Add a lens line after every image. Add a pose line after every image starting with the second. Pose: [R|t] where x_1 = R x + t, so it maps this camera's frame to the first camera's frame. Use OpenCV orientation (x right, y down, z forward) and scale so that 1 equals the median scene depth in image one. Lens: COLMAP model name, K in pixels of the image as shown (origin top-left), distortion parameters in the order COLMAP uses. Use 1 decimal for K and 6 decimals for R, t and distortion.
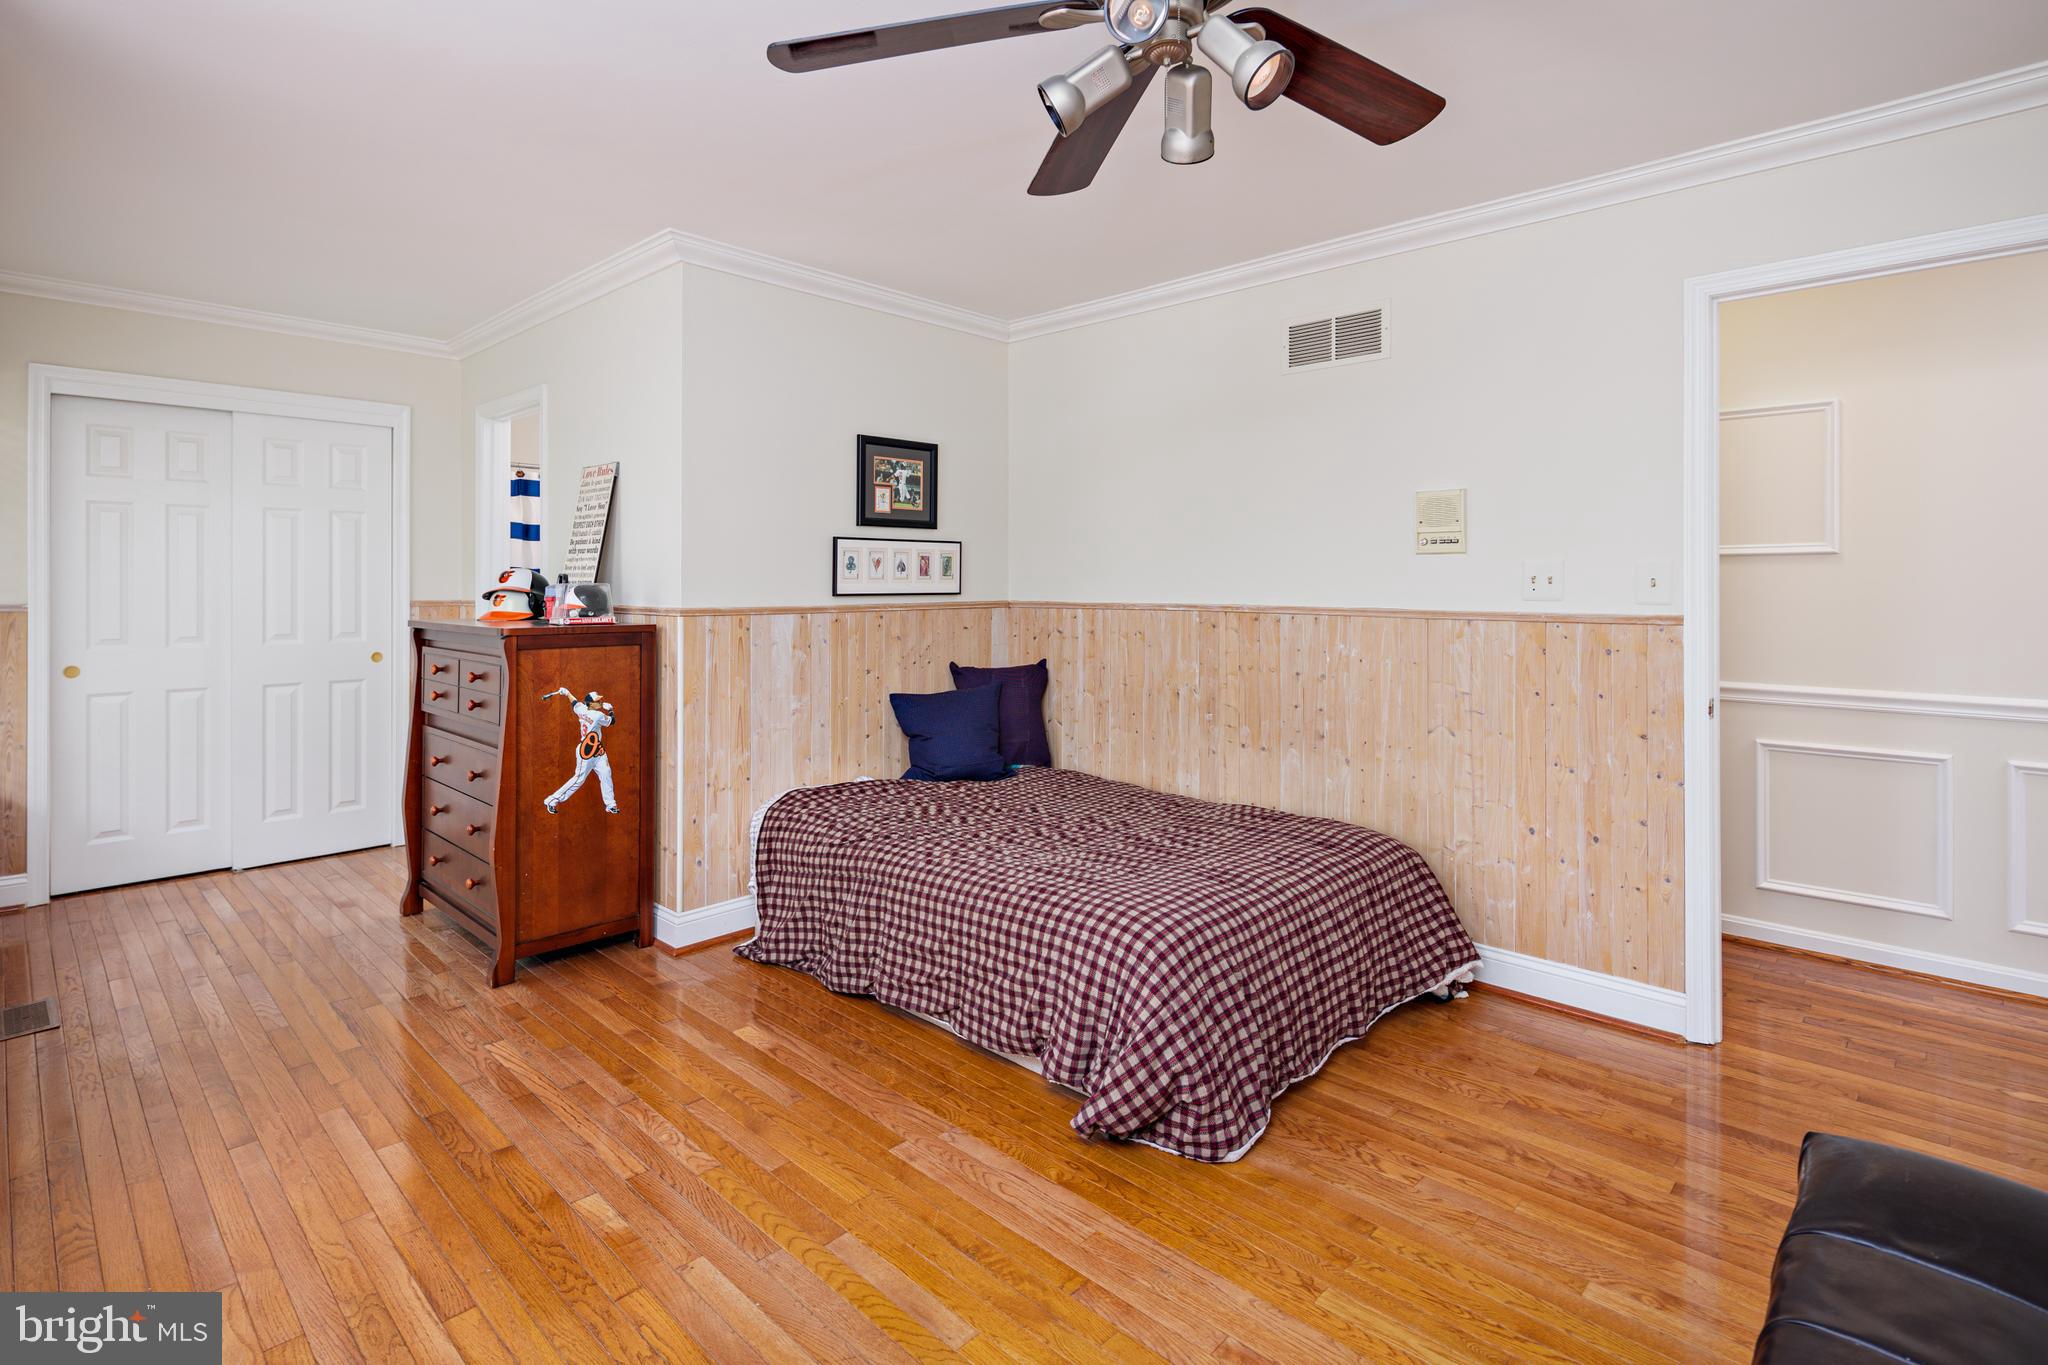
lens RADIAL K [[994.7, 0, 1018.8], [0, 994.7, 586.7], [0, 0, 1]] dist [0.007194, -0.006088]
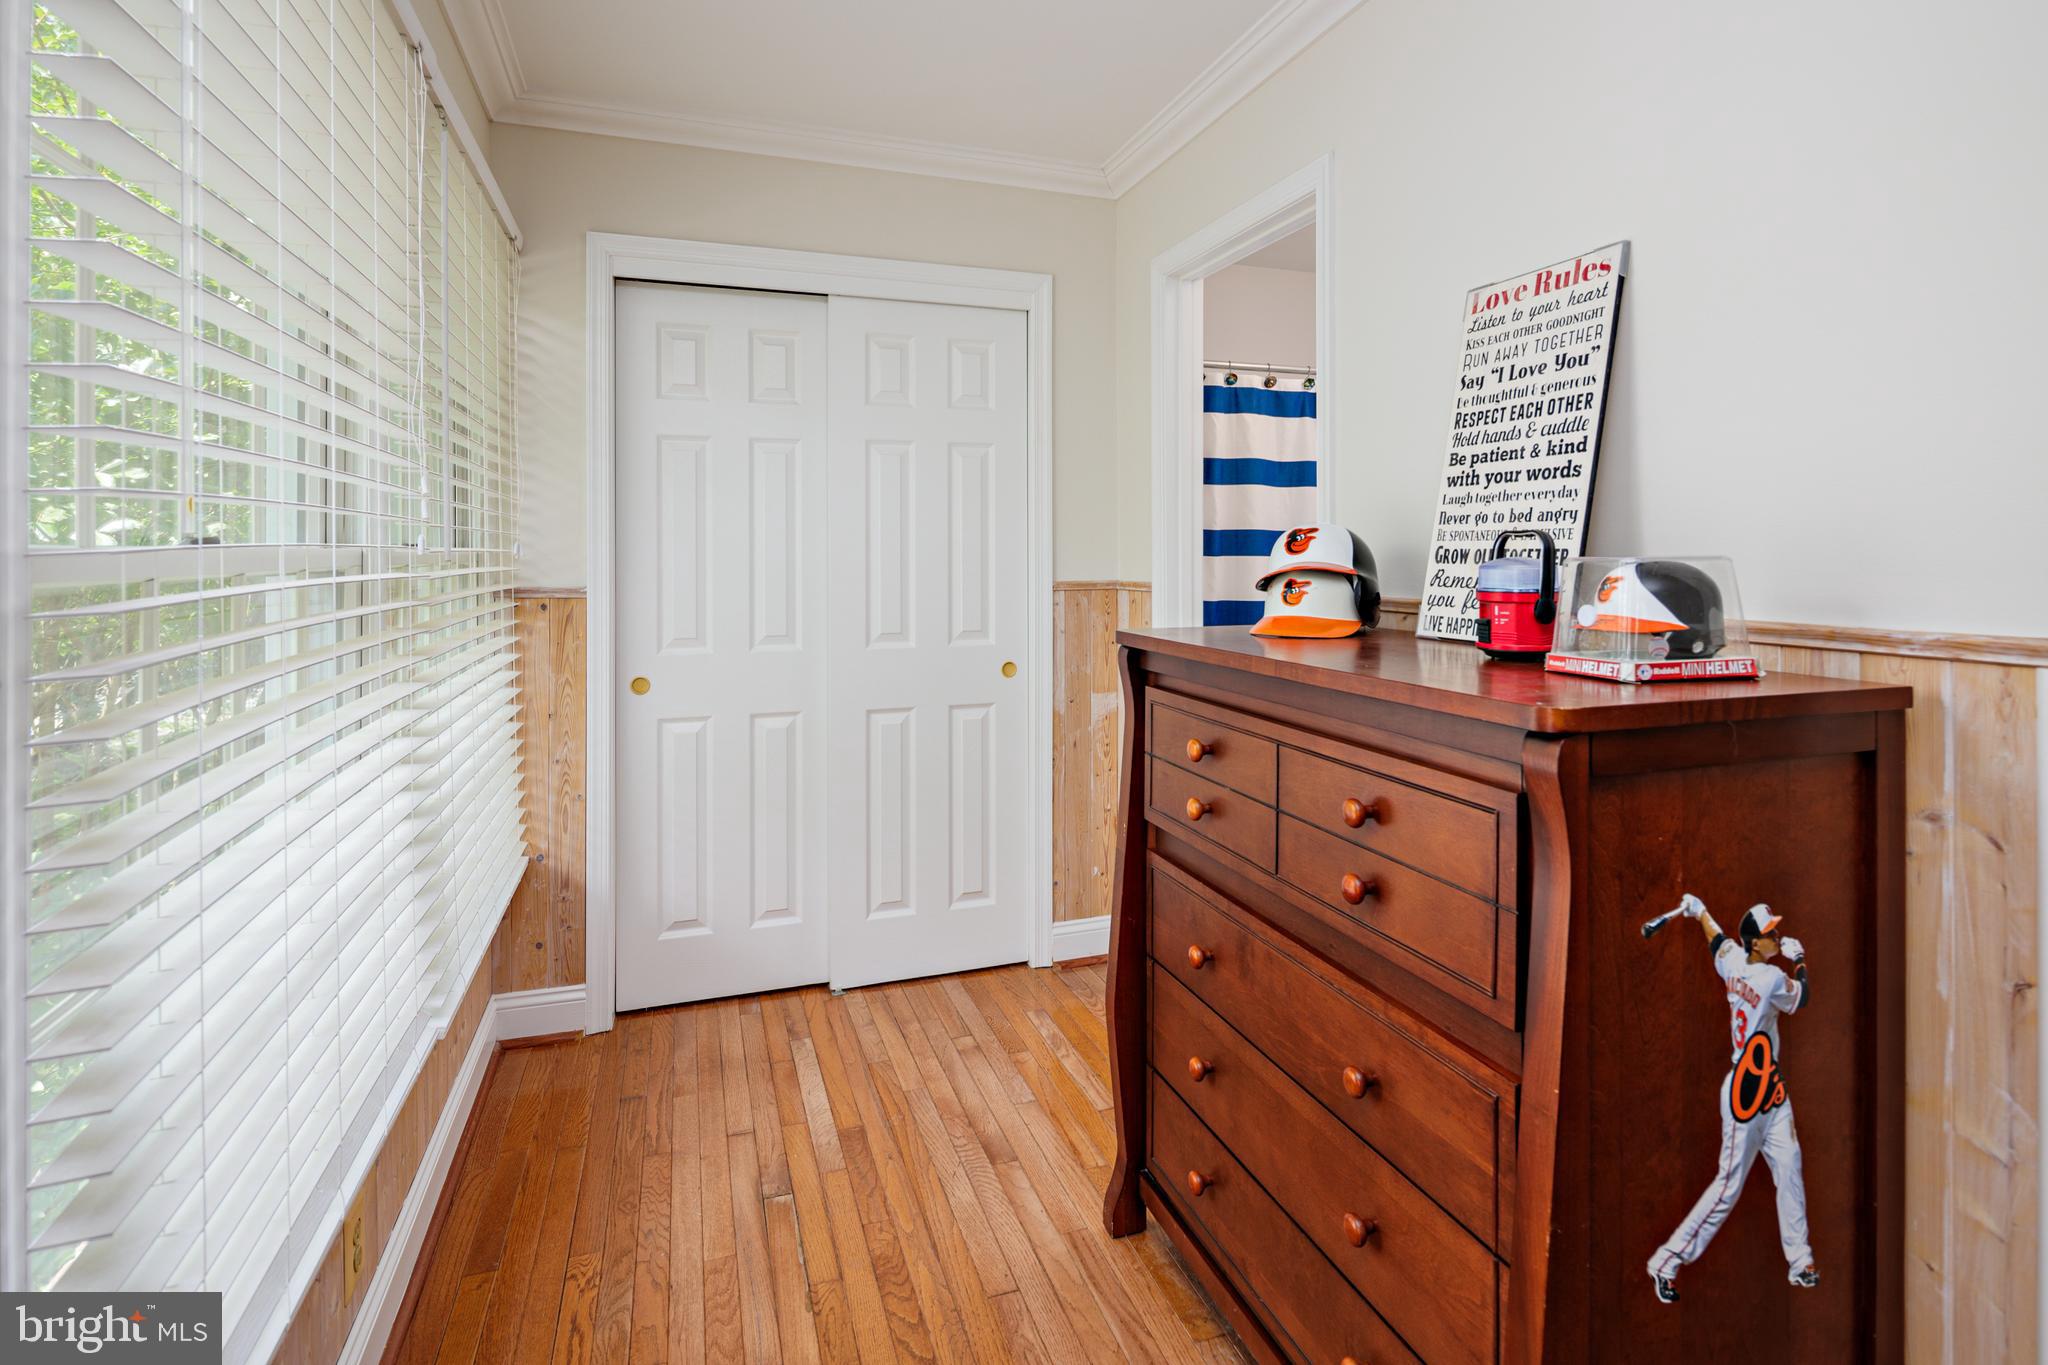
lens RADIAL K [[994.7, 0, 1023.7], [0, 994.7, 556.0], [0, 0, 1]] dist [0.007194, -0.006088]
pose [[0.891417, -0.001171, -0.453183, -0.426129], [0.002128, 0.999996, 0.001603, -0.004092], [0.453179, -0.002393, 0.891416, 0.535138]]
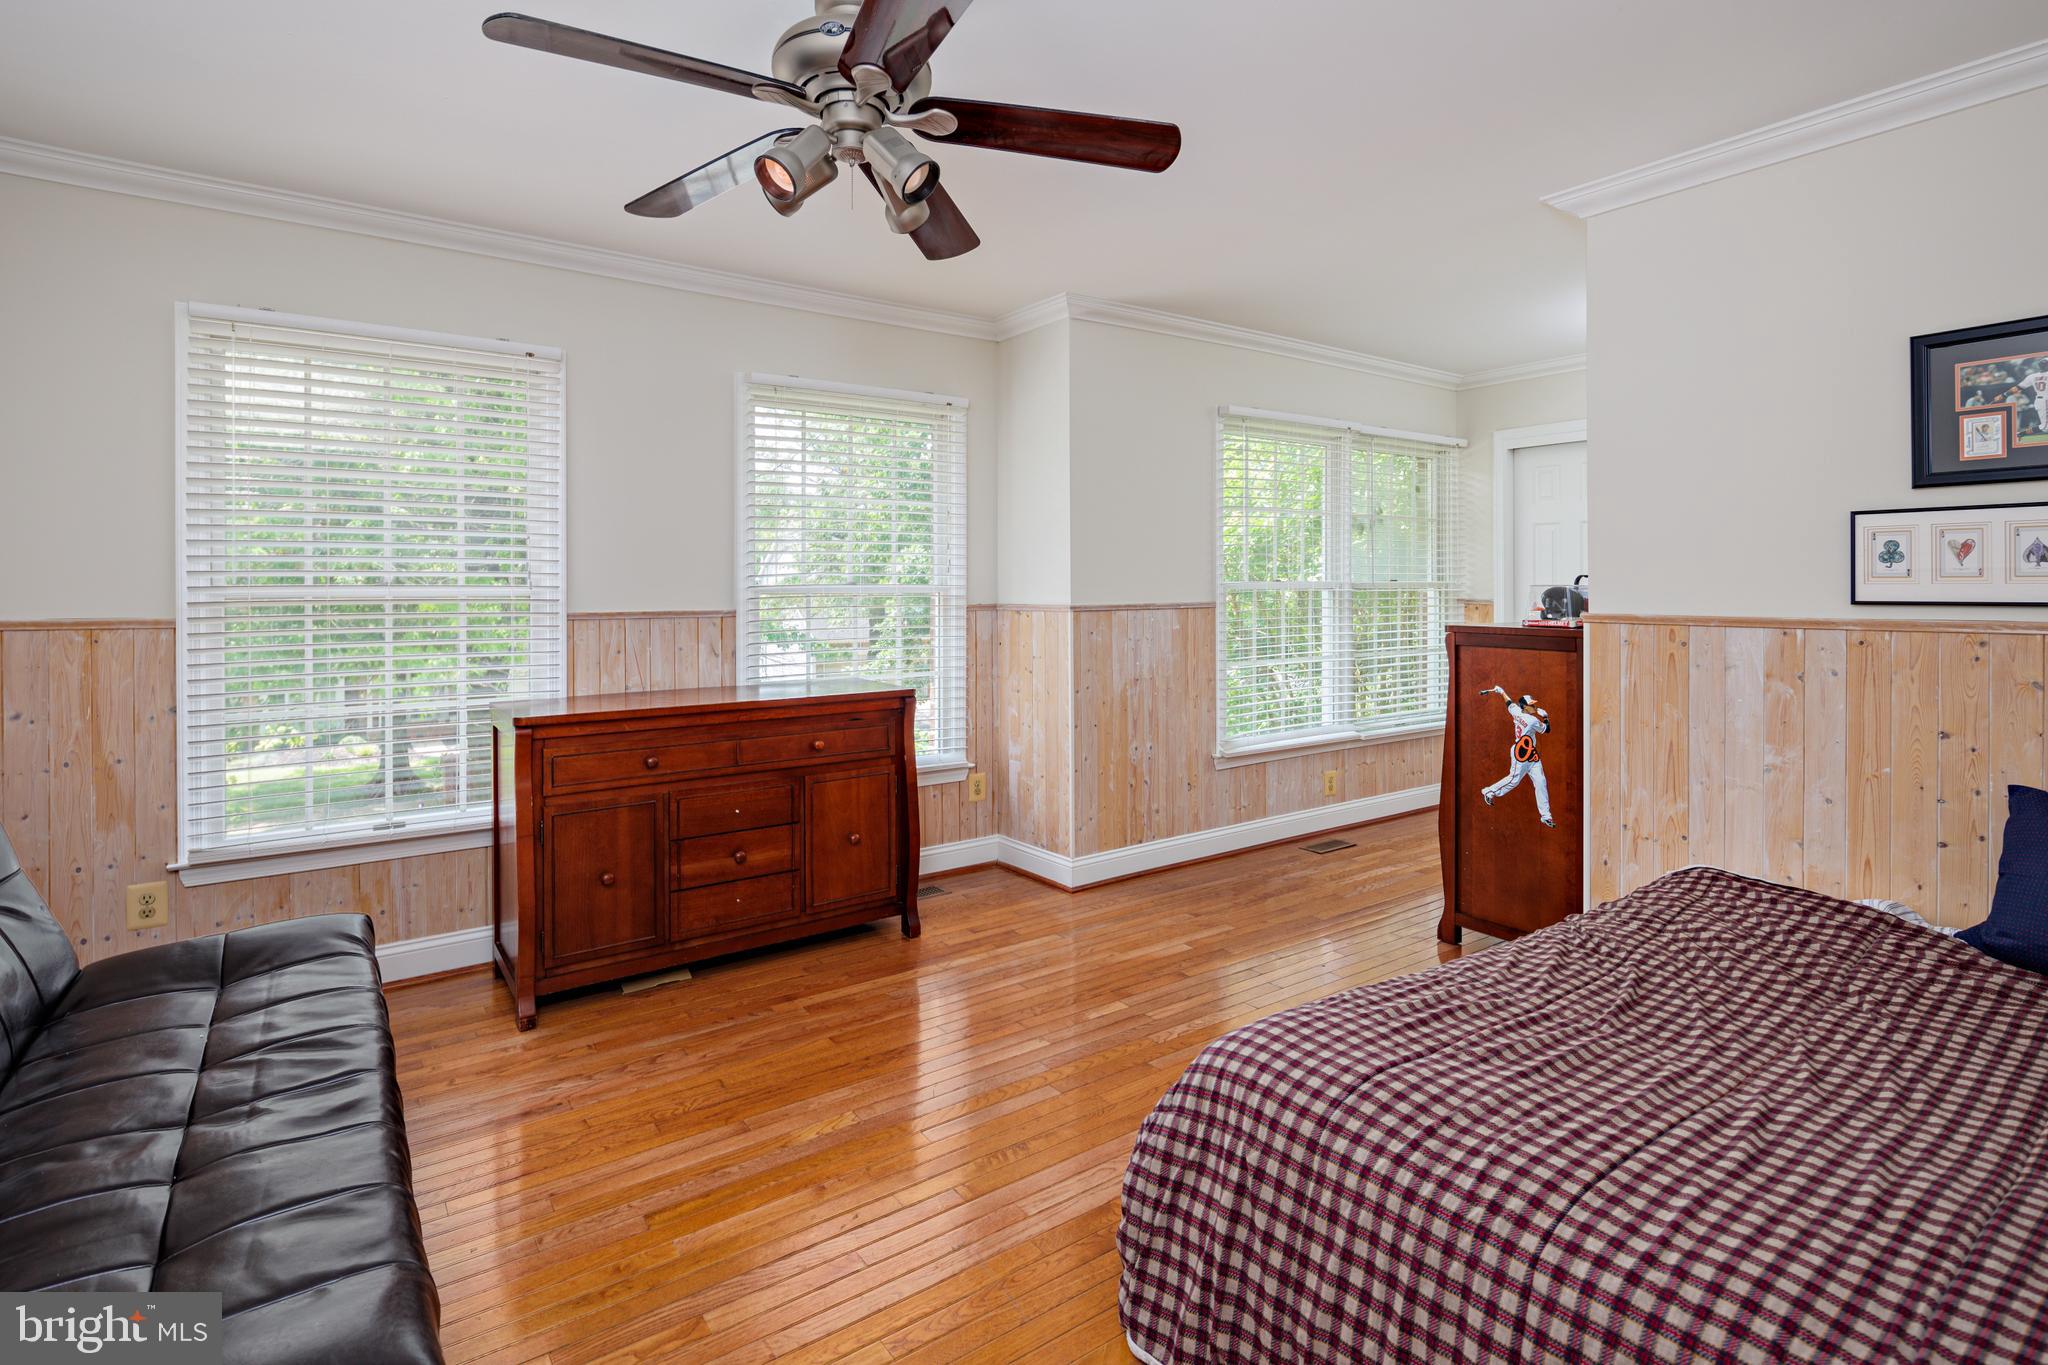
lens RADIAL K [[994.7, 0, 1001.7], [0, 994.7, 580.6], [0, 0, 1]] dist [0.007194, -0.006088]
pose [[-0.207153, -0.002206, -0.978306, 0.559449], [0.002640, 0.999993, -0.002814, -0.005564], [0.978305, -0.003166, -0.207146, 0.603538]]
